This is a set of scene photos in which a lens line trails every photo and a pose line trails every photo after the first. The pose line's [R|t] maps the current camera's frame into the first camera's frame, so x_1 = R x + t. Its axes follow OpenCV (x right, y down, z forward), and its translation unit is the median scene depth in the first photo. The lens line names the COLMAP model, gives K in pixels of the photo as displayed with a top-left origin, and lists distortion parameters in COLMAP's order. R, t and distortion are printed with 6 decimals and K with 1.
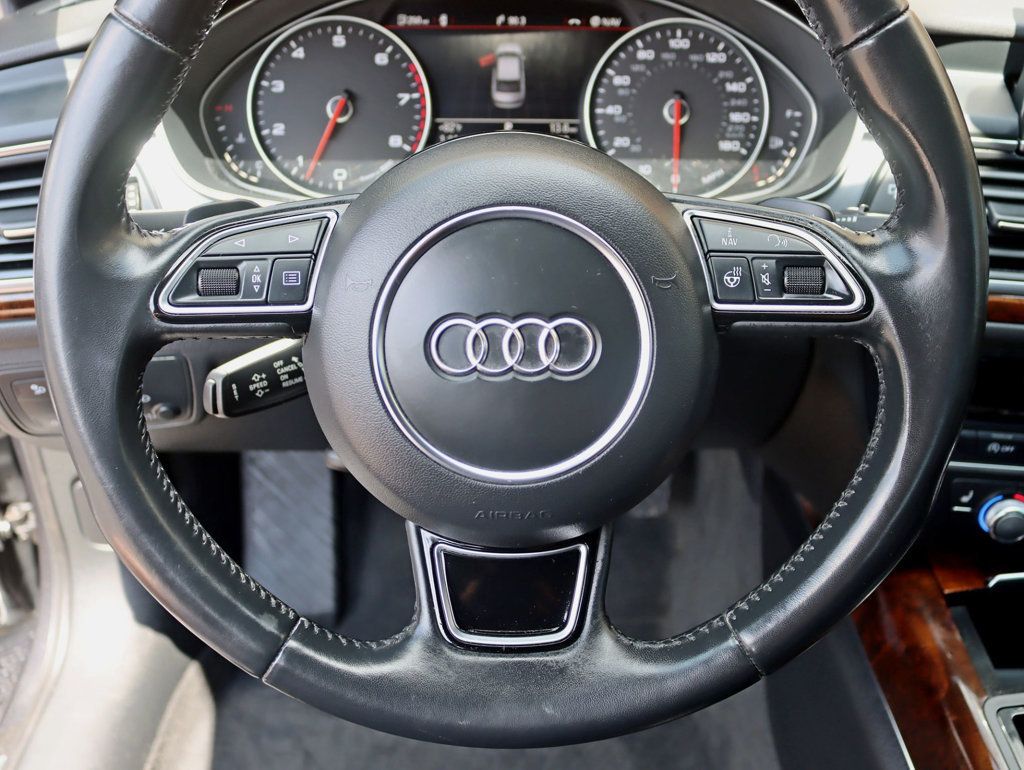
lens RADIAL K [[981.4, 0, 512.0], [0, 981.4, 385.0], [0, 0, 1]] dist [-0.152583, 0.116753]
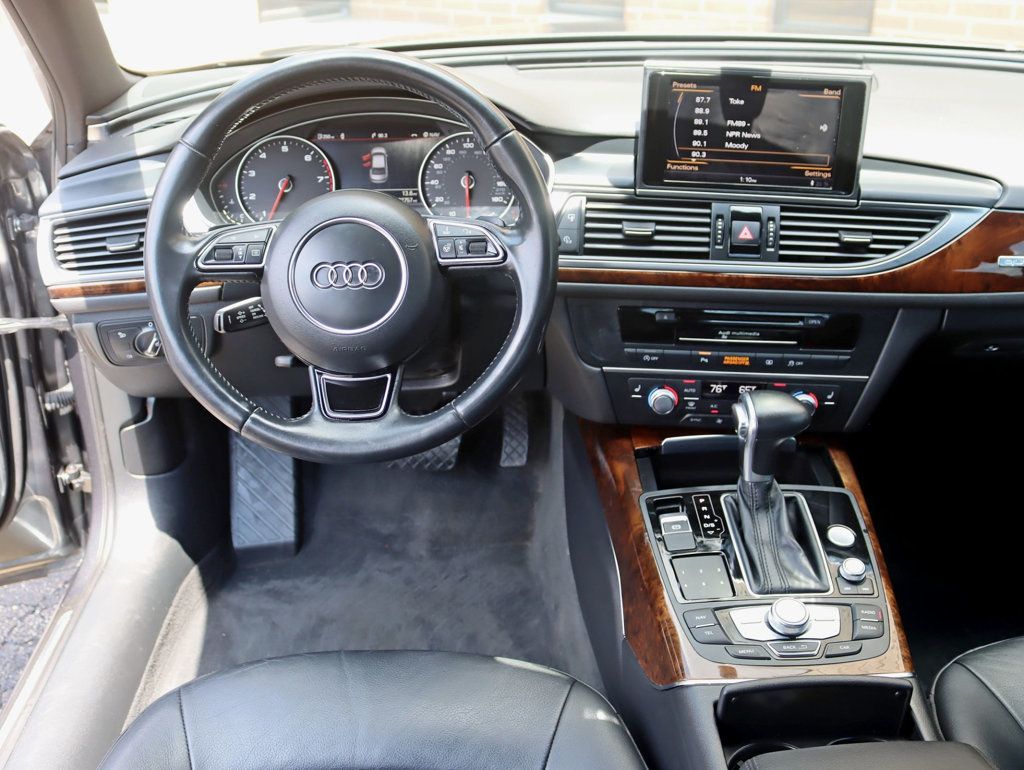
lens RADIAL K [[982.6, 0, 512.0], [0, 982.6, 385.0], [0, 0, 1]] dist [-0.123449, 0.004268]
pose [[0.999655, -0.021407, 0.015231, 0.219520], [0.022718, 0.995513, -0.091861, 0.276977], [-0.013196, 0.092175, 0.995655, -0.824262]]
